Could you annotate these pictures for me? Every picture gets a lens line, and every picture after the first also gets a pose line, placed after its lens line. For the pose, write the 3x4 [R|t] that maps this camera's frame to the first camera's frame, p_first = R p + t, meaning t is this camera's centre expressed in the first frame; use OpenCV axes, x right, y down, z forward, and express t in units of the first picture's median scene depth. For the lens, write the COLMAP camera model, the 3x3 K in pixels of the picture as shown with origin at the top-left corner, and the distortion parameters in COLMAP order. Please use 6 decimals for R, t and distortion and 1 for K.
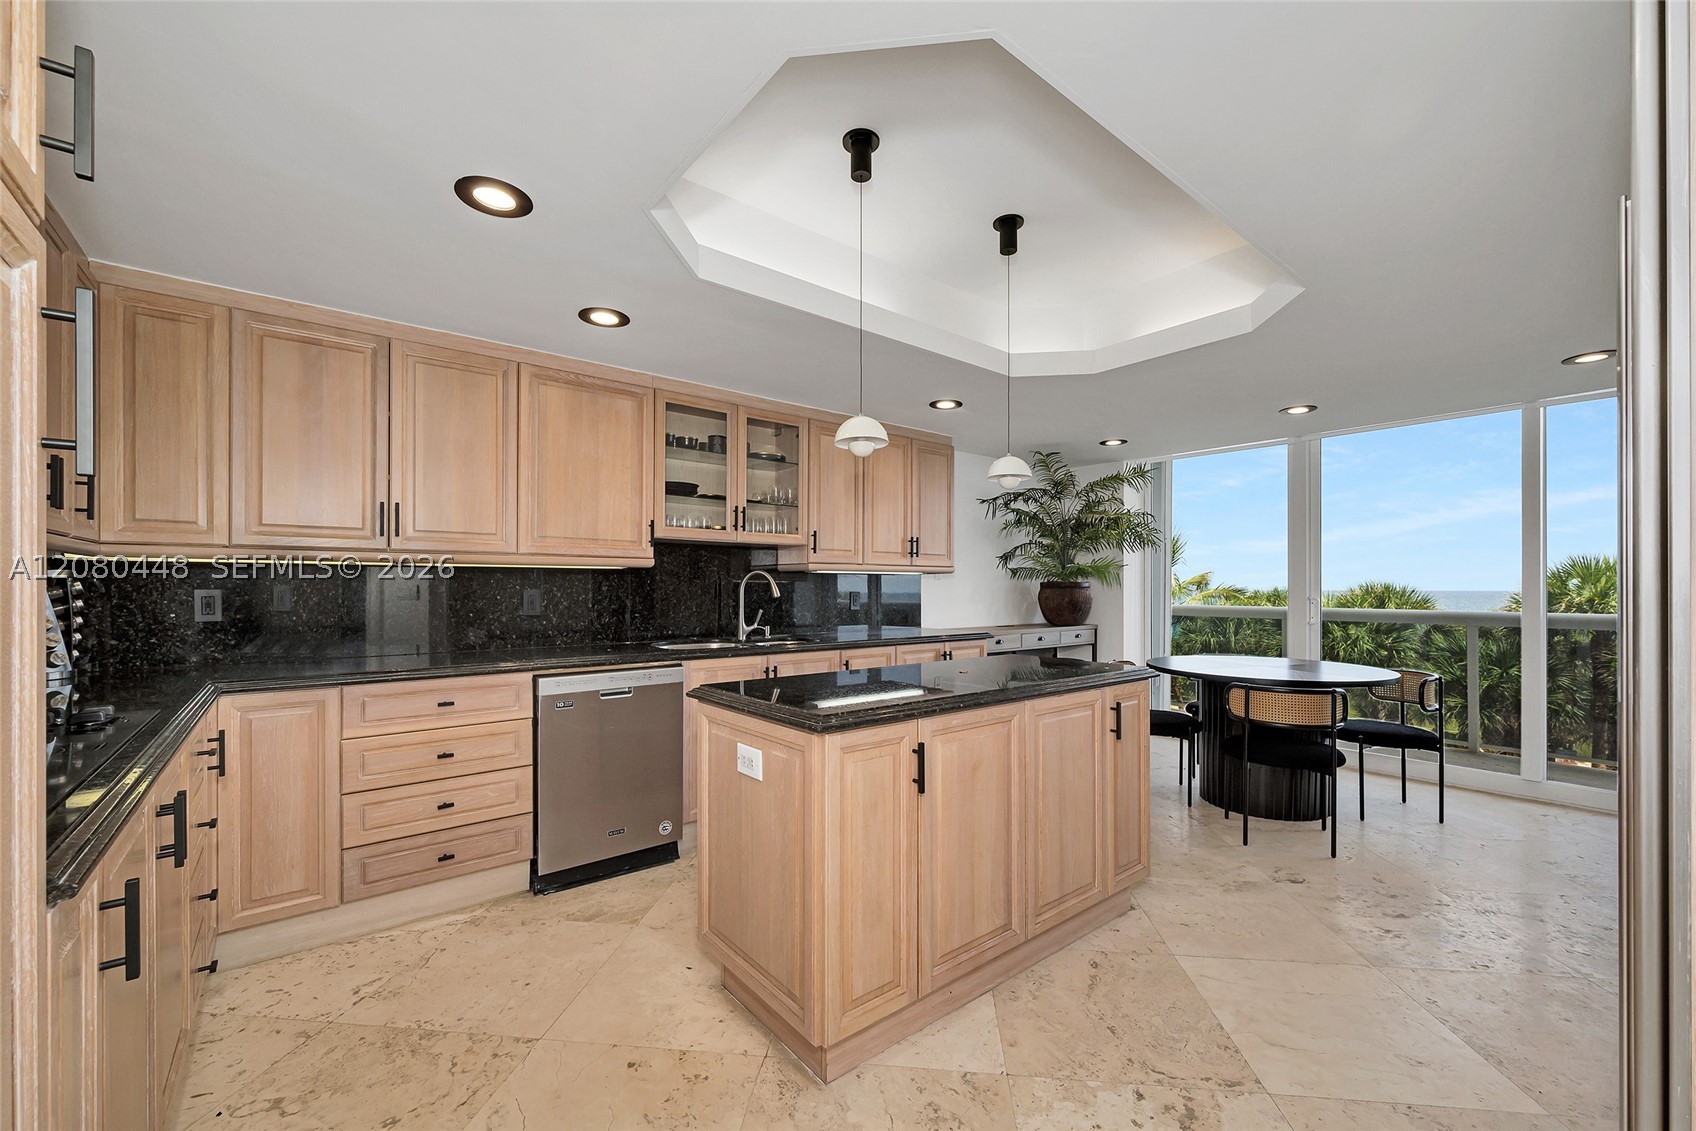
lens RADIAL K [[671.5, 0, 854.1], [0, 671.5, 584.8], [0, 0, 1]] dist [-0.001304, -0.000011]
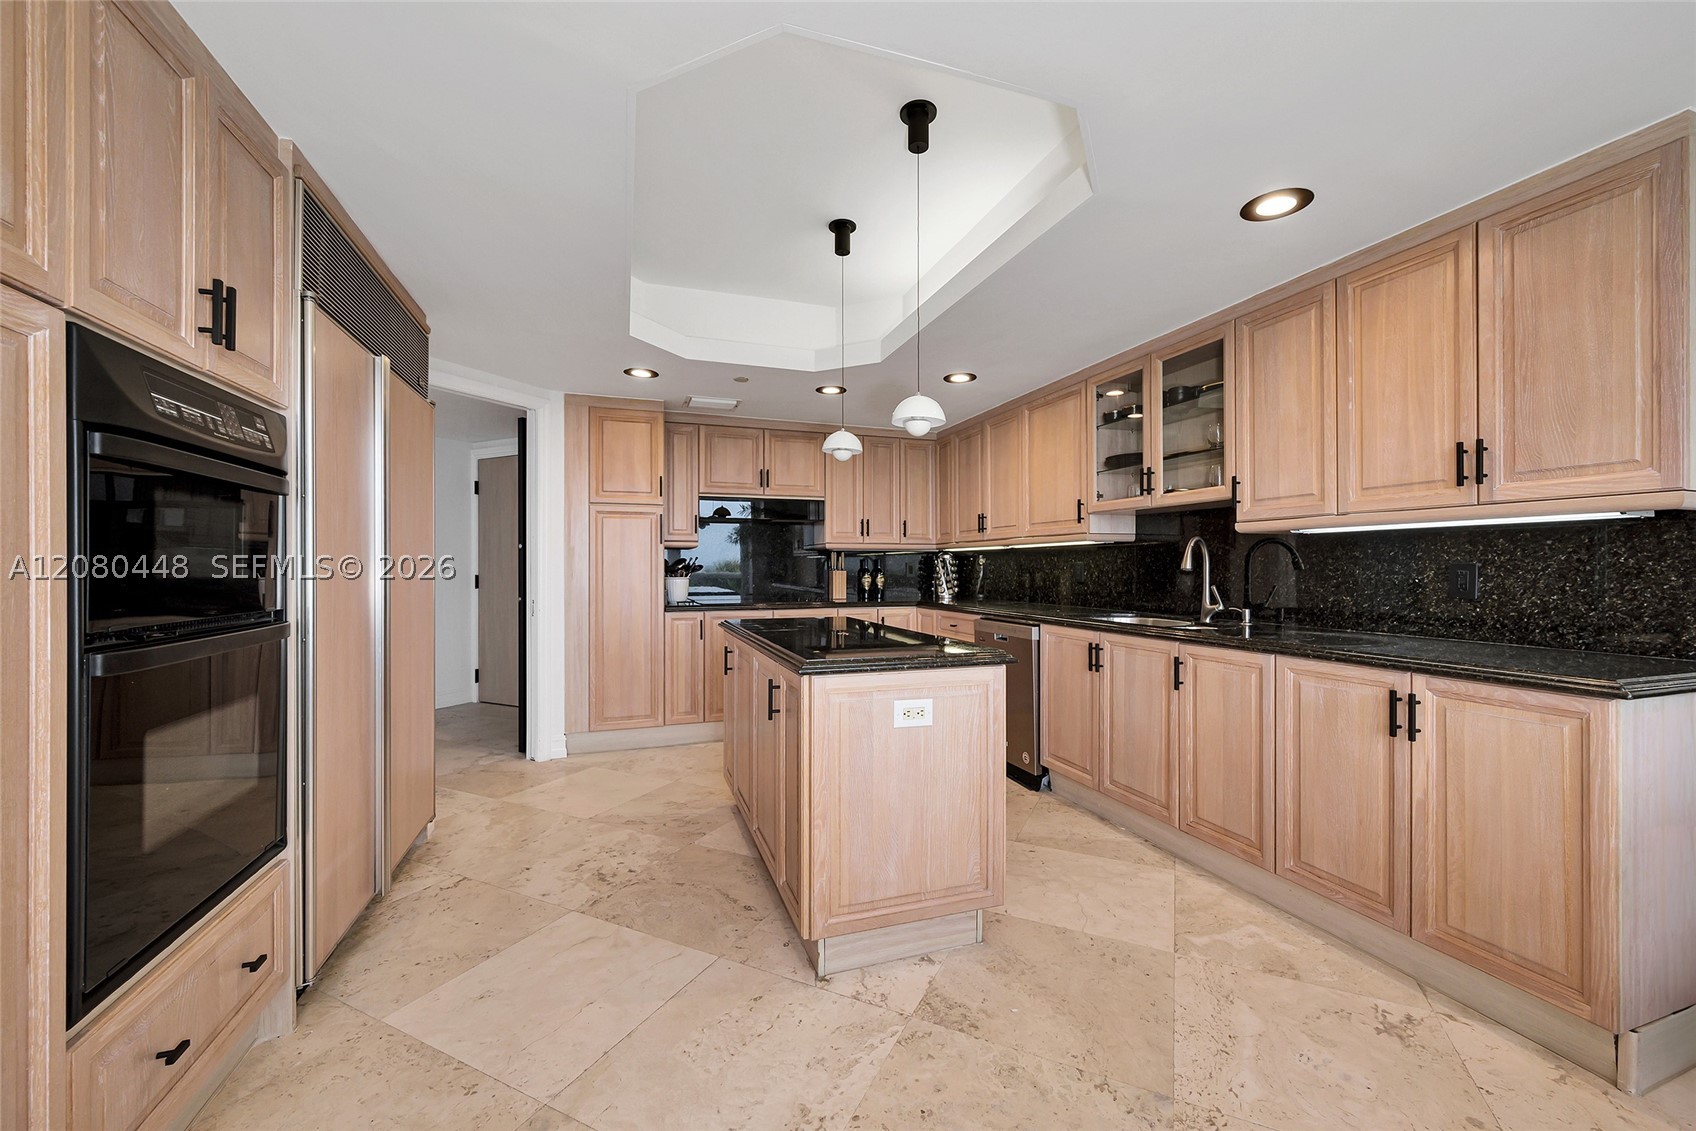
lens RADIAL K [[665.7, 0, 857.2], [0, 665.7, 567.2], [0, 0, 1]] dist [-0.001465, -0.000416]
pose [[-0.334170, -0.000190, -0.942513, 0.820976], [0.005426, 0.999983, -0.002126, 0.016030], [0.942497, -0.005824, -0.334163, 0.960133]]
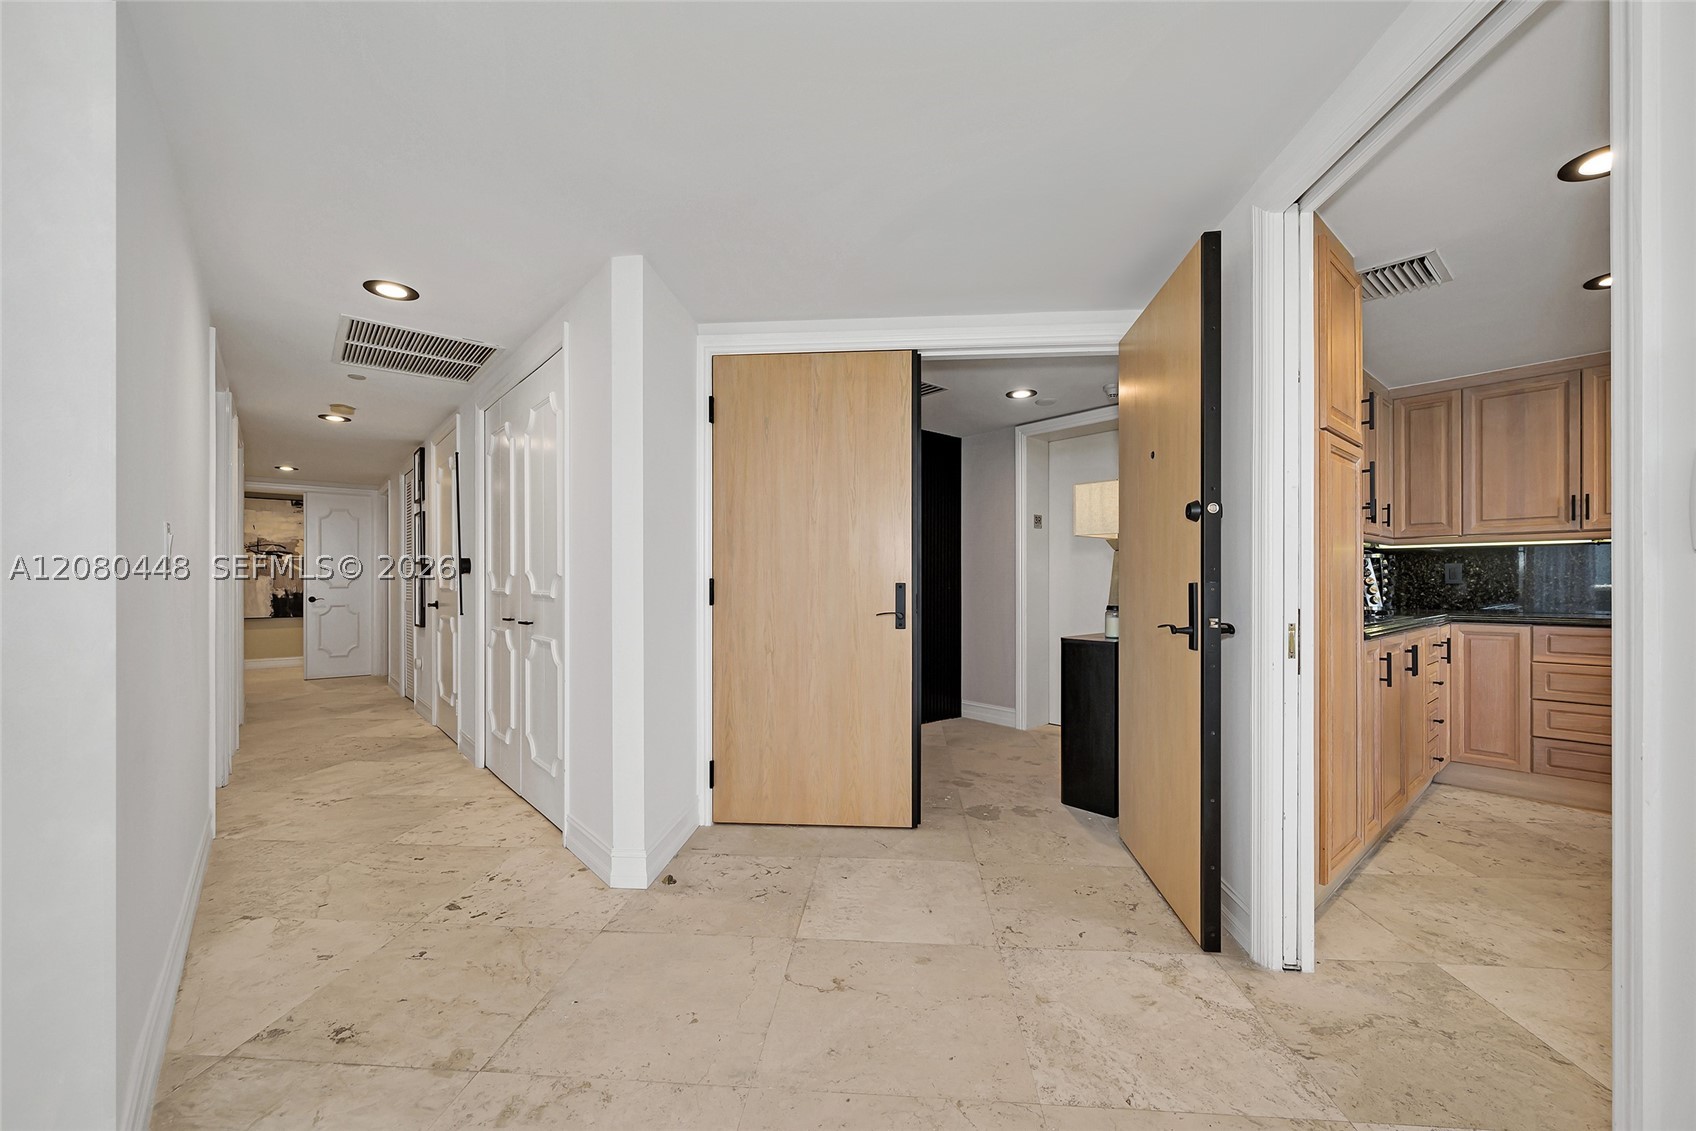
lens RADIAL K [[671.5, 0, 854.1], [0, 671.5, 584.8], [0, 0, 1]] dist [-0.001304, -0.000011]
pose [[0.025590, 0.002862, -0.999668, 0.441239], [0.004693, 0.999985, 0.002983, 0.033597], [0.999661, -0.004767, 0.025577, -0.346129]]
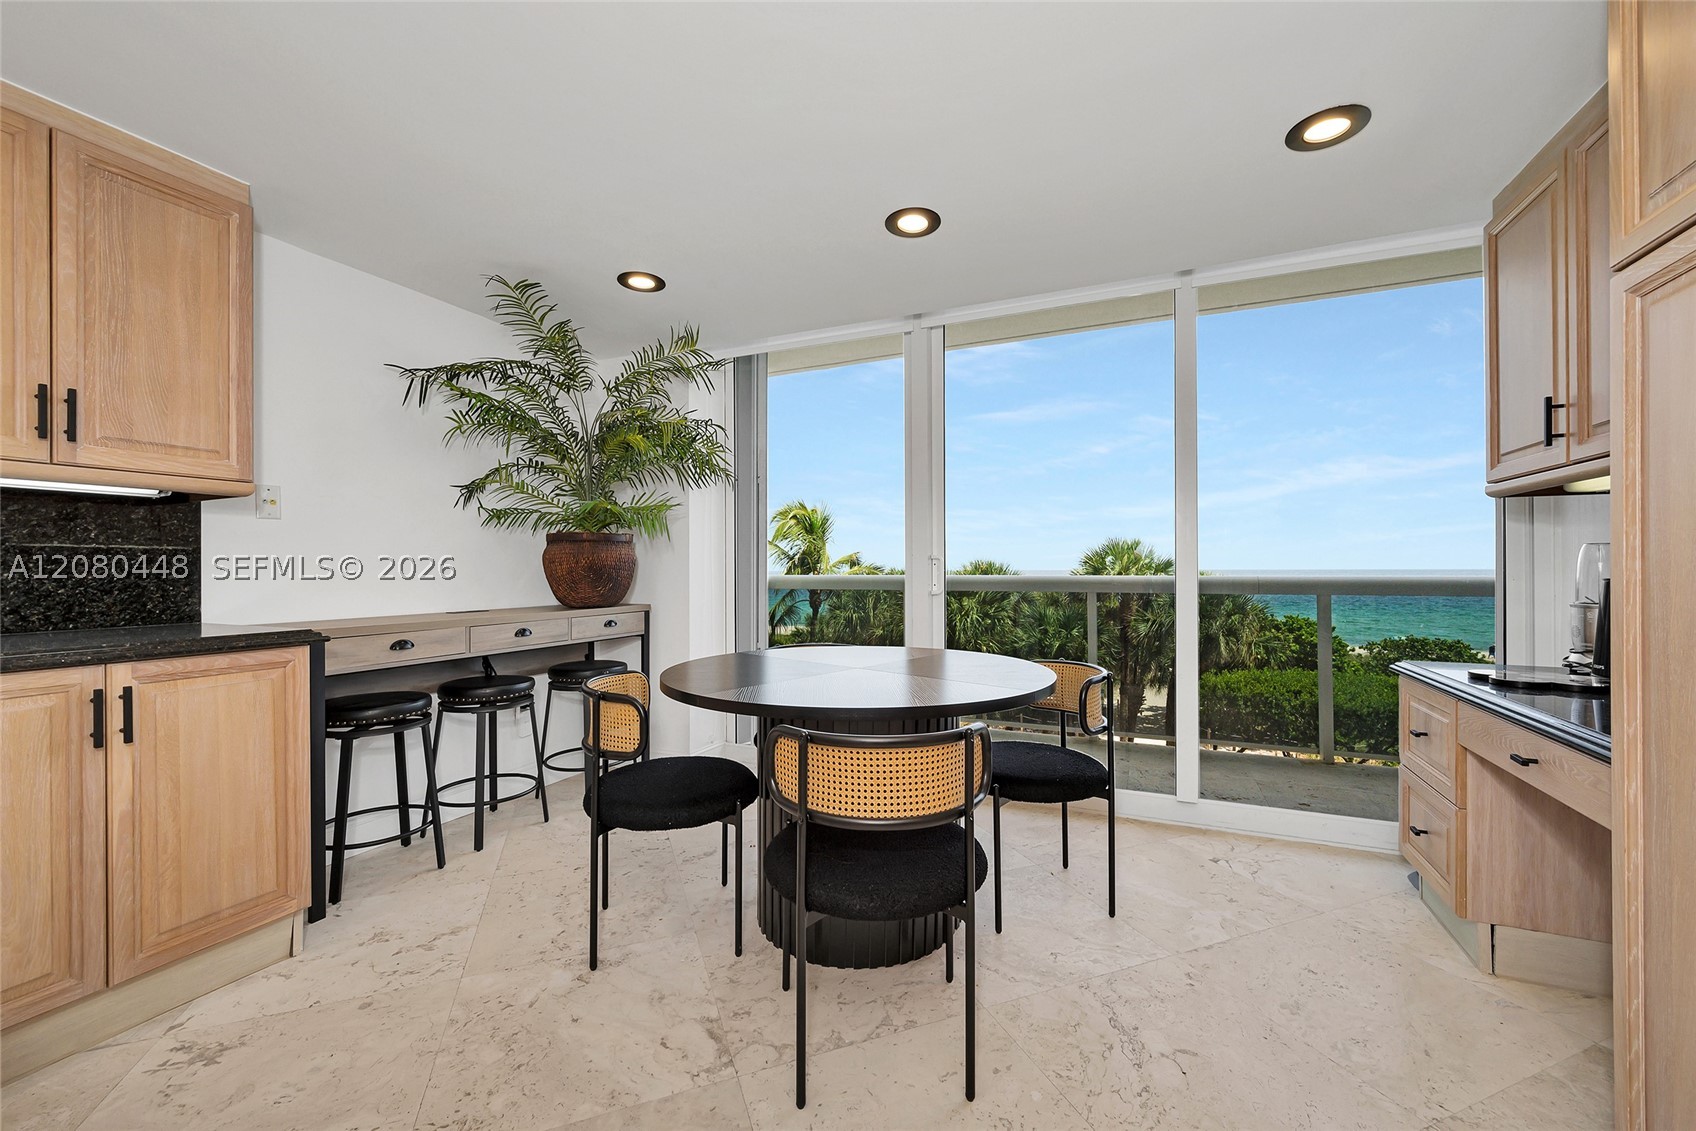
lens RADIAL K [[665.7, 0, 857.2], [0, 665.7, 567.2], [0, 0, 1]] dist [-0.001465, -0.000416]
pose [[0.886404, -0.003087, 0.462902, 0.398333], [0.002160, 0.999994, 0.002532, 0.038698], [-0.462907, -0.001245, 0.886406, 0.579945]]
